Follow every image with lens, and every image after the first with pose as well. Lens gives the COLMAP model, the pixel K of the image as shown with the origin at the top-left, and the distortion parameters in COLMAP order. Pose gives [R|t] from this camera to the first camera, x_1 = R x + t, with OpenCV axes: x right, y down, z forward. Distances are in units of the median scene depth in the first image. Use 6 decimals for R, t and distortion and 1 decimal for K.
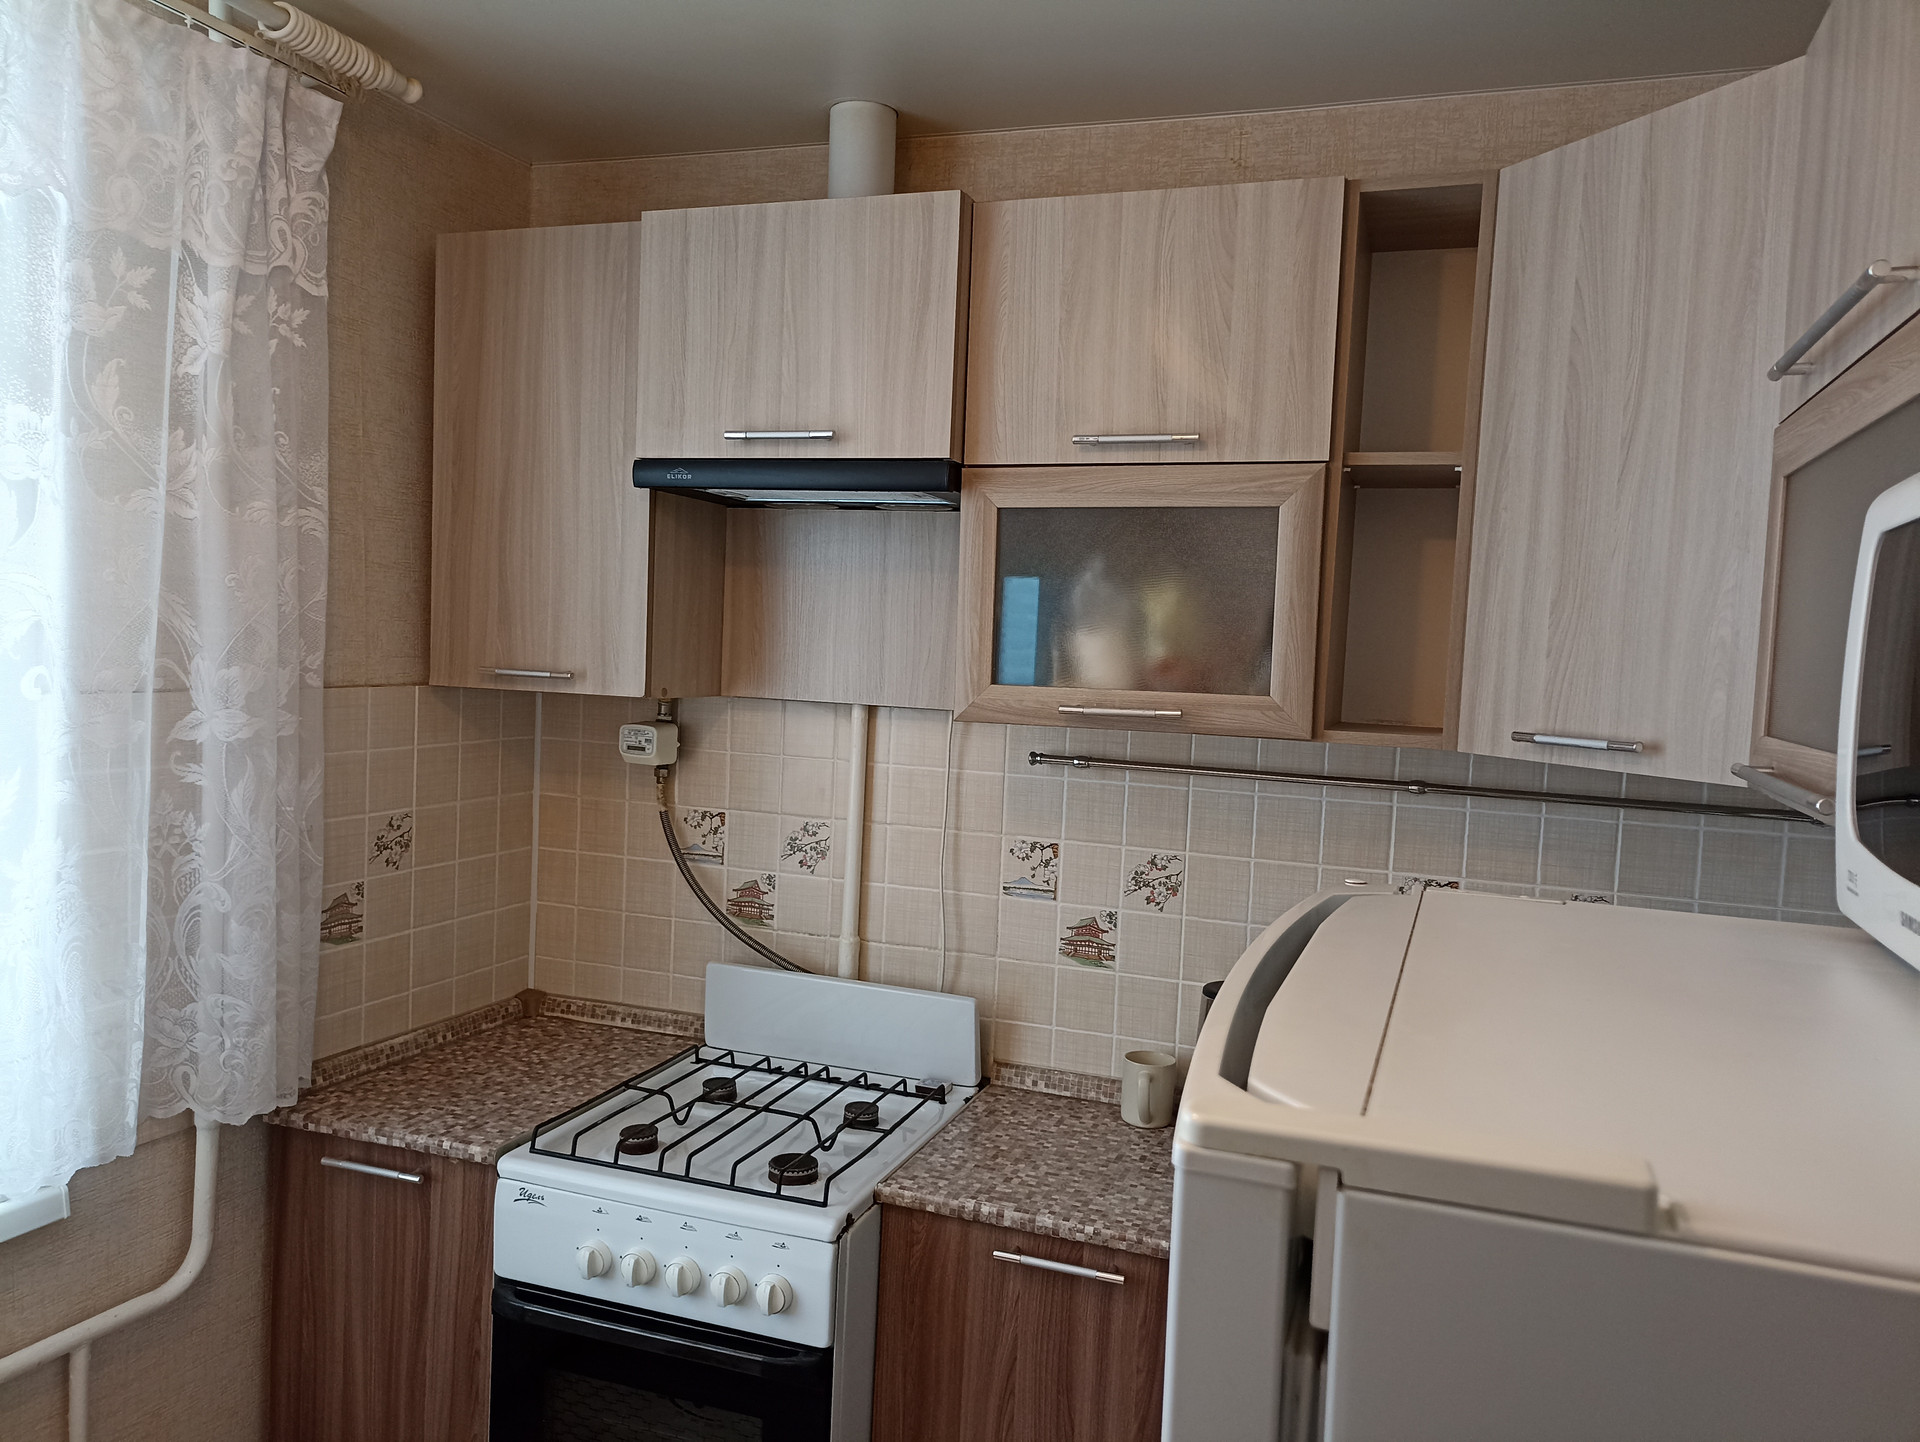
lens RADIAL K [[1394.2, 0, 953.0], [0, 1394.2, 726.8], [0, 0, 1]] dist [-0.001635, 0.005010]
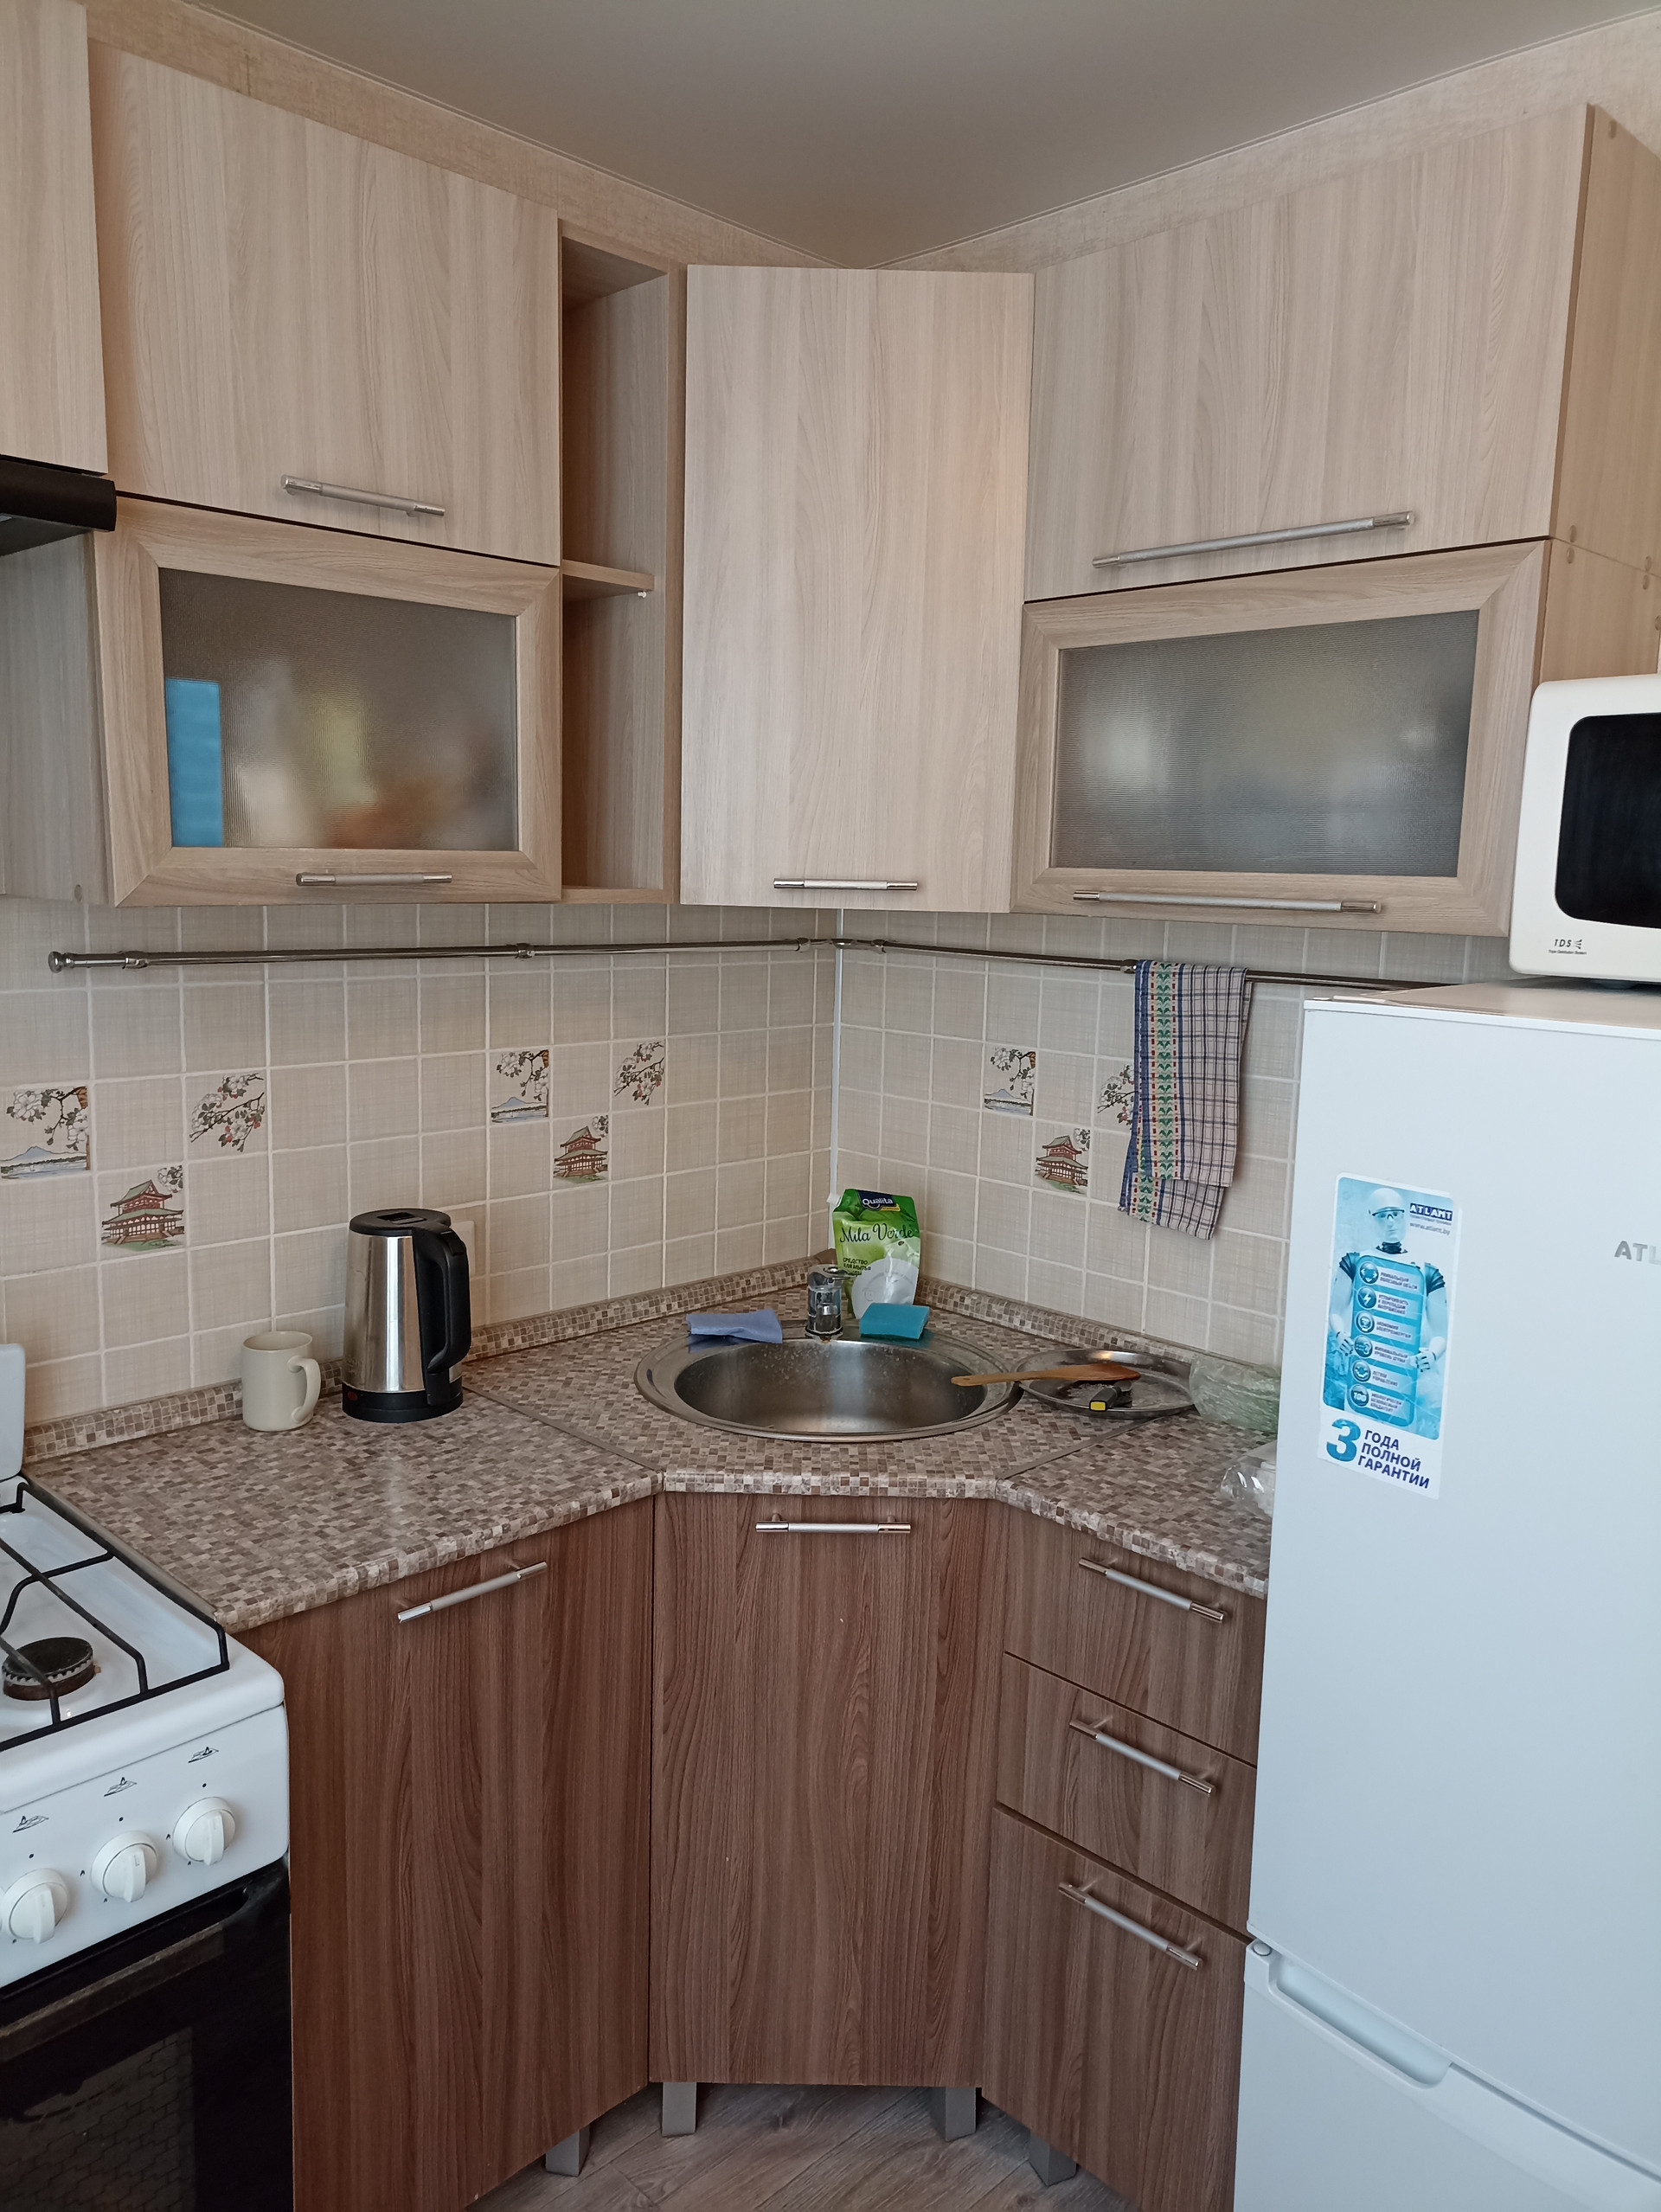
lens RADIAL K [[1606.3, 0, 812.0], [0, 1606.3, 1119.5], [0, 0, 1]] dist [-0.001635, 0.005010]
pose [[0.416862, -0.176054, 0.891757, -0.588373], [0.048350, 0.983970, 0.171657, -0.020621], [-0.907683, -0.028441, 0.418691, 0.440842]]
